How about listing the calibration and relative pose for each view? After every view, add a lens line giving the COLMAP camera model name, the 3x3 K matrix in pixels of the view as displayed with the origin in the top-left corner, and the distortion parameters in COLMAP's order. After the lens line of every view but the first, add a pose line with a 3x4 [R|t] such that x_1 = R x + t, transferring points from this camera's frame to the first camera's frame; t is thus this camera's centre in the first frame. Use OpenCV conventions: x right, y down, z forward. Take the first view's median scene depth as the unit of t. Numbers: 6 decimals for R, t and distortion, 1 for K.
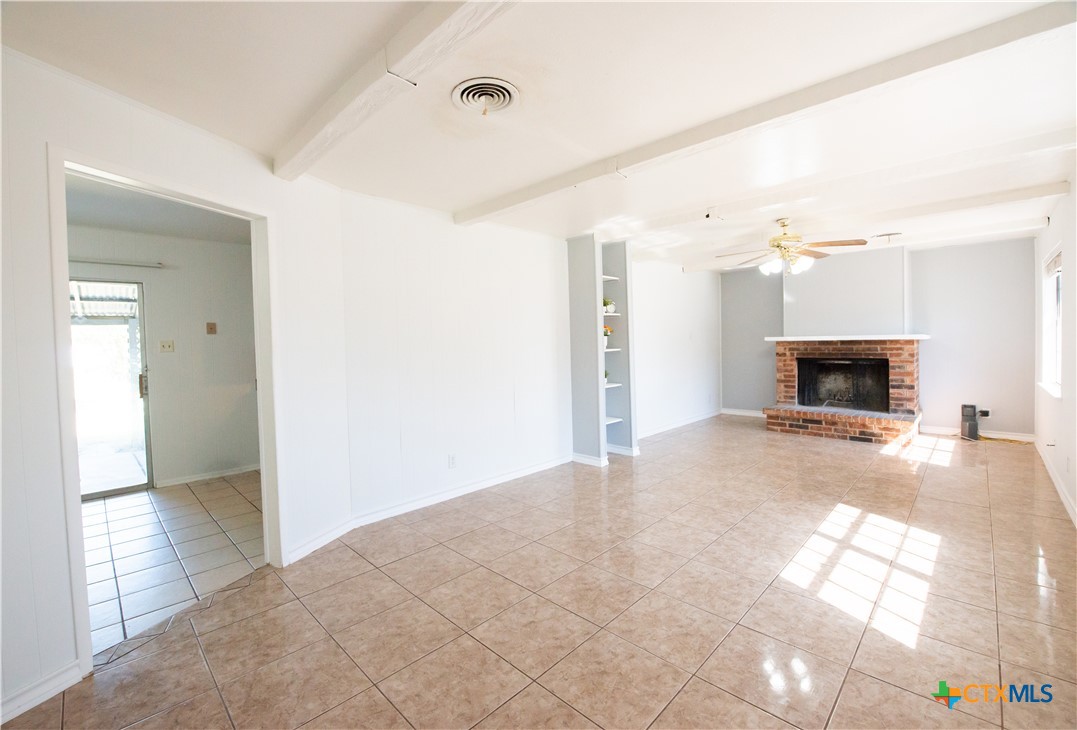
lens RADIAL K [[455.8, 0, 538.5], [0, 455.8, 365.0], [0, 0, 1]] dist [-0.024421, -0.000173]
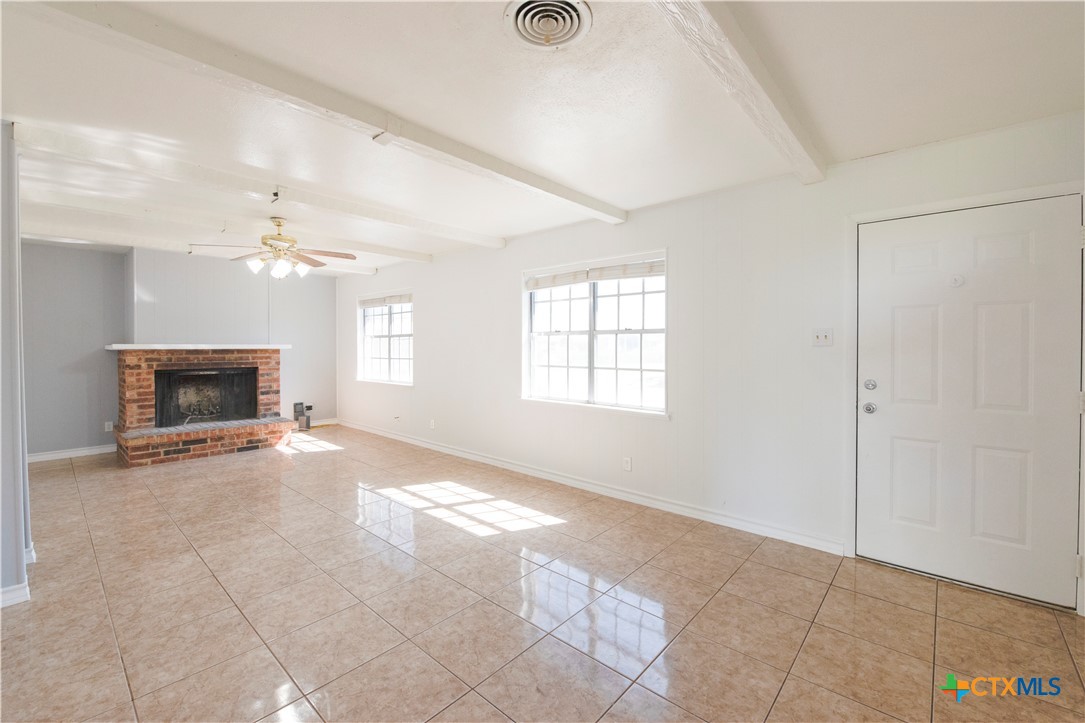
lens RADIAL K [[449.9, 0, 545.2], [0, 449.9, 349.6], [0, 0, 1]] dist [-0.001083, -0.000267]
pose [[-0.052957, 0.012252, 0.998522, -0.308487], [0.051158, 0.998645, -0.009541, -0.010173], [-0.997286, 0.050577, -0.053512, 0.375786]]
